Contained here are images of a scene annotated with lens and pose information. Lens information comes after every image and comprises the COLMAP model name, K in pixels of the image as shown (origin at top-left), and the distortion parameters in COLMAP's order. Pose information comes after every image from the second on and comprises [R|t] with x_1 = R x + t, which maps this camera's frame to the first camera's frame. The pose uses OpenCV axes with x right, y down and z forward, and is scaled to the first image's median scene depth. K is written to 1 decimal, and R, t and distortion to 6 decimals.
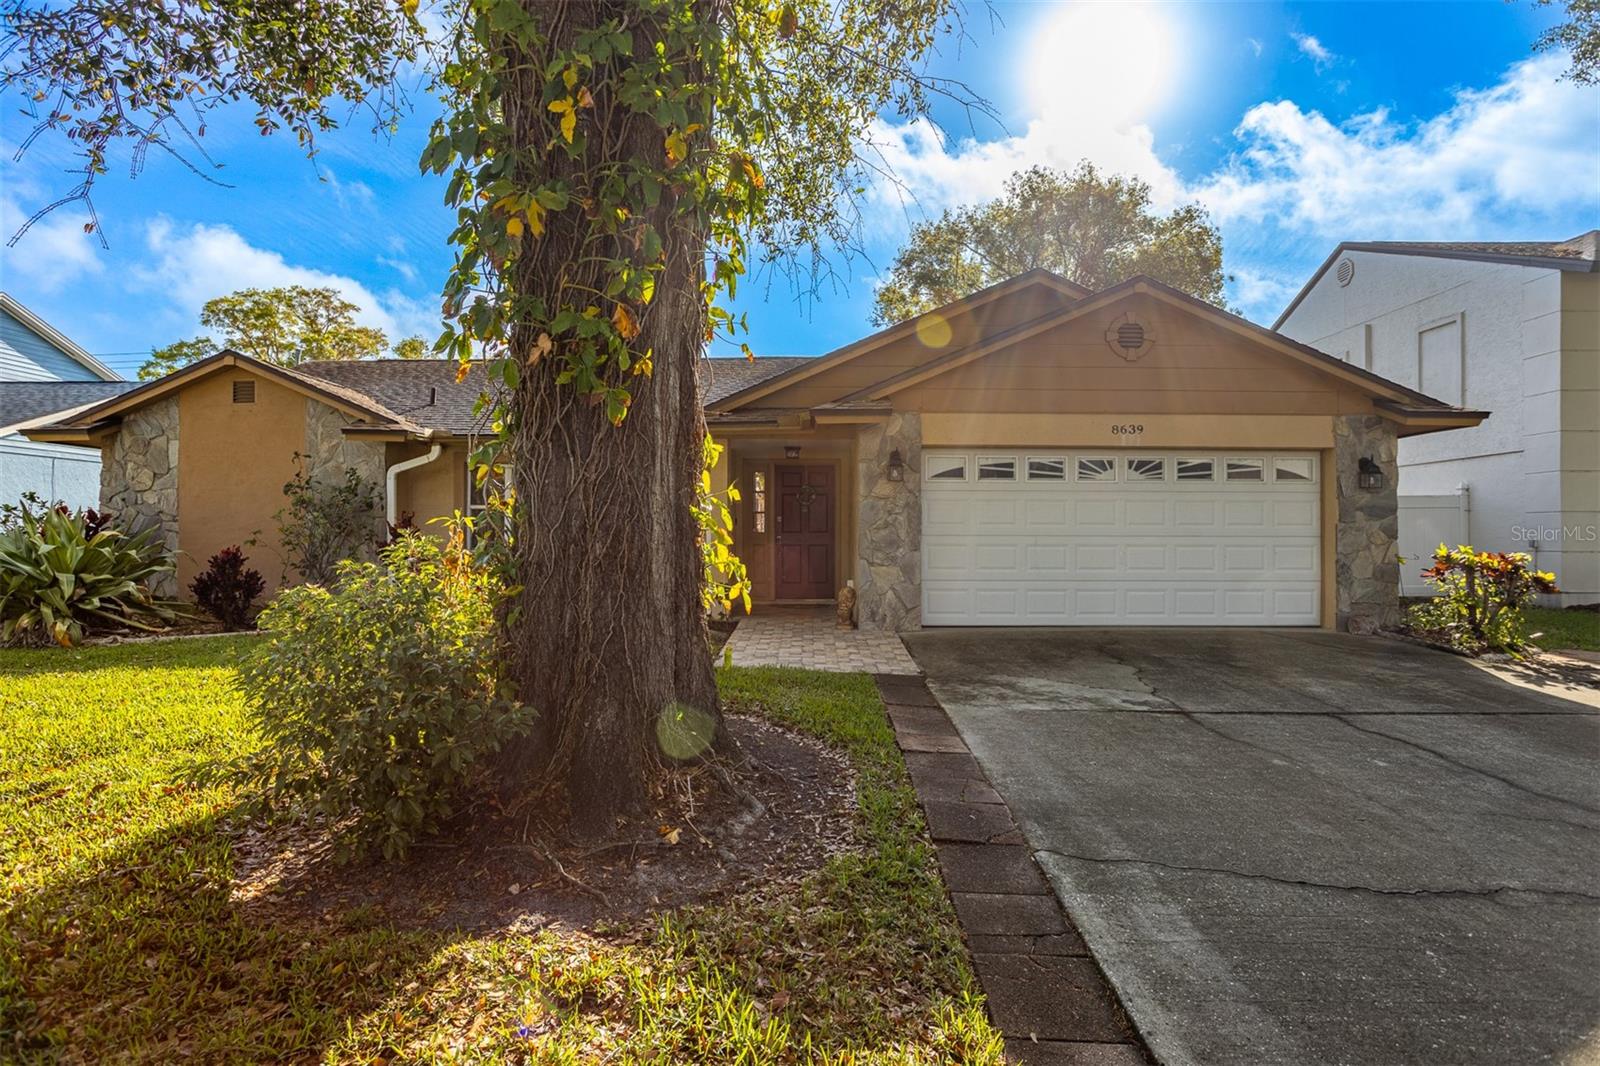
lens RADIAL K [[814.3, 0, 783.8], [0, 814.3, 546.5], [0, 0, 1]] dist [-0.053158, 0.036411]
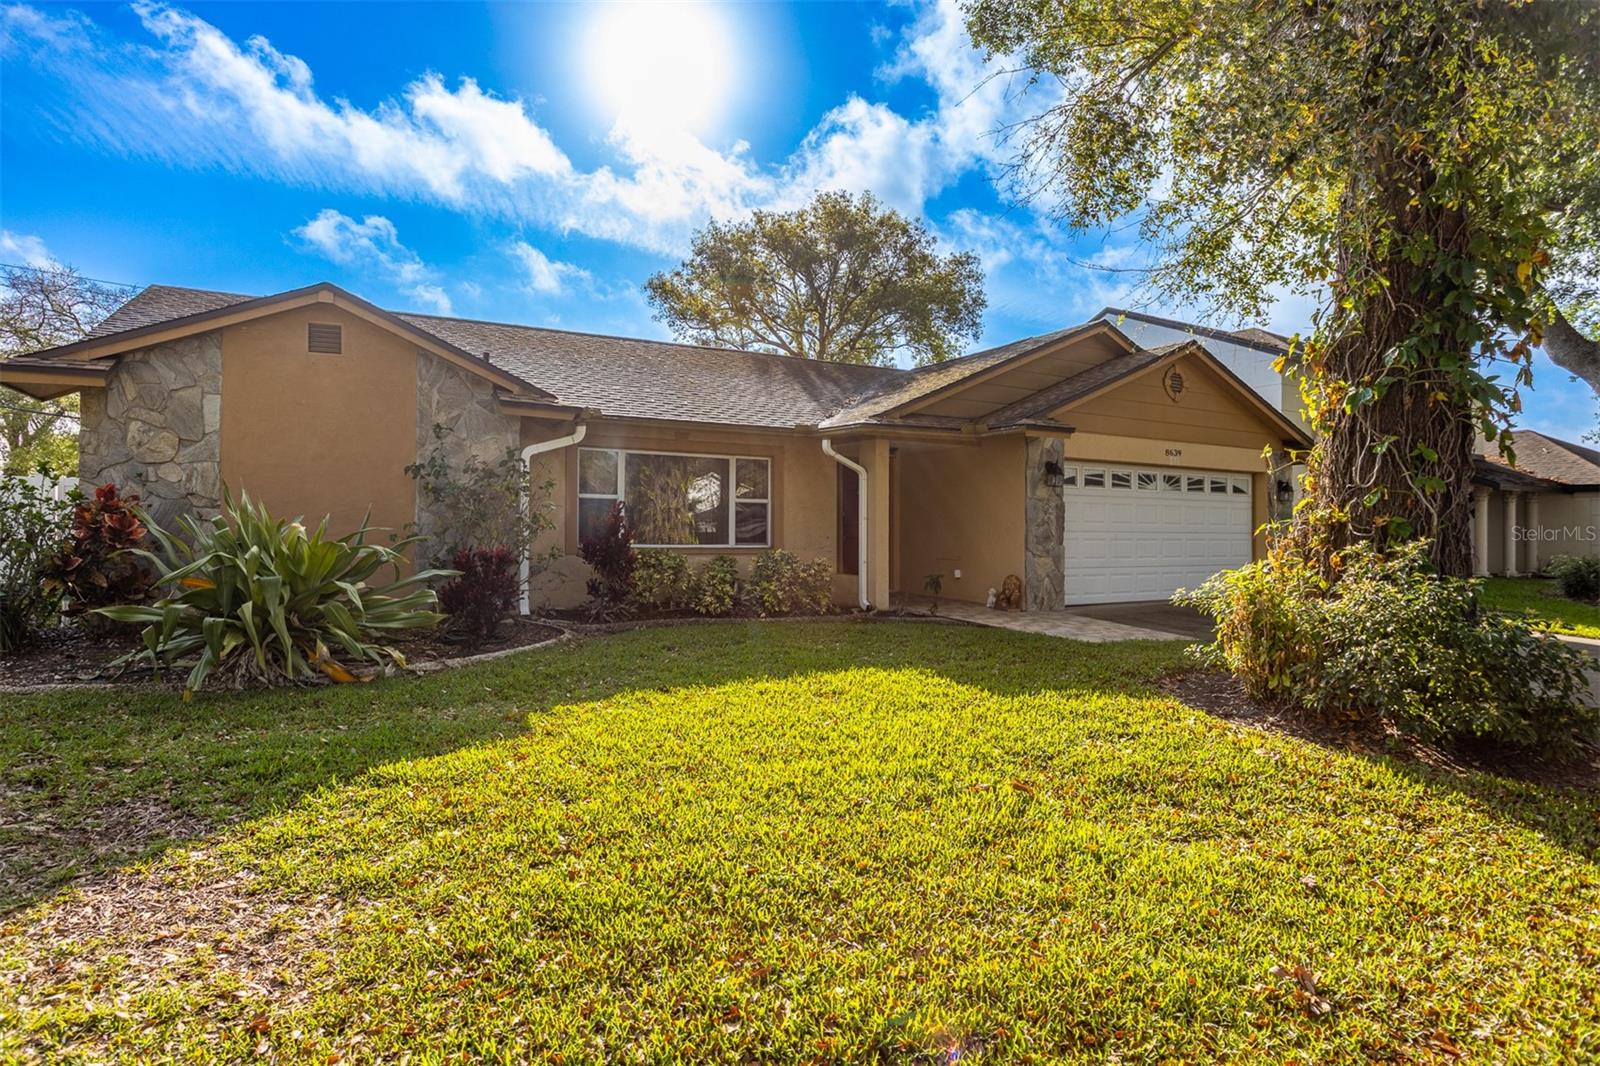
lens RADIAL K [[814.3, 0, 783.8], [0, 814.3, 546.5], [0, 0, 1]] dist [-0.053158, 0.036411]
pose [[0.875981, -0.007067, 0.482293, -0.763339], [-0.003878, 0.999757, 0.021693, -0.015651], [-0.482330, -0.020873, 0.875741, 0.133859]]
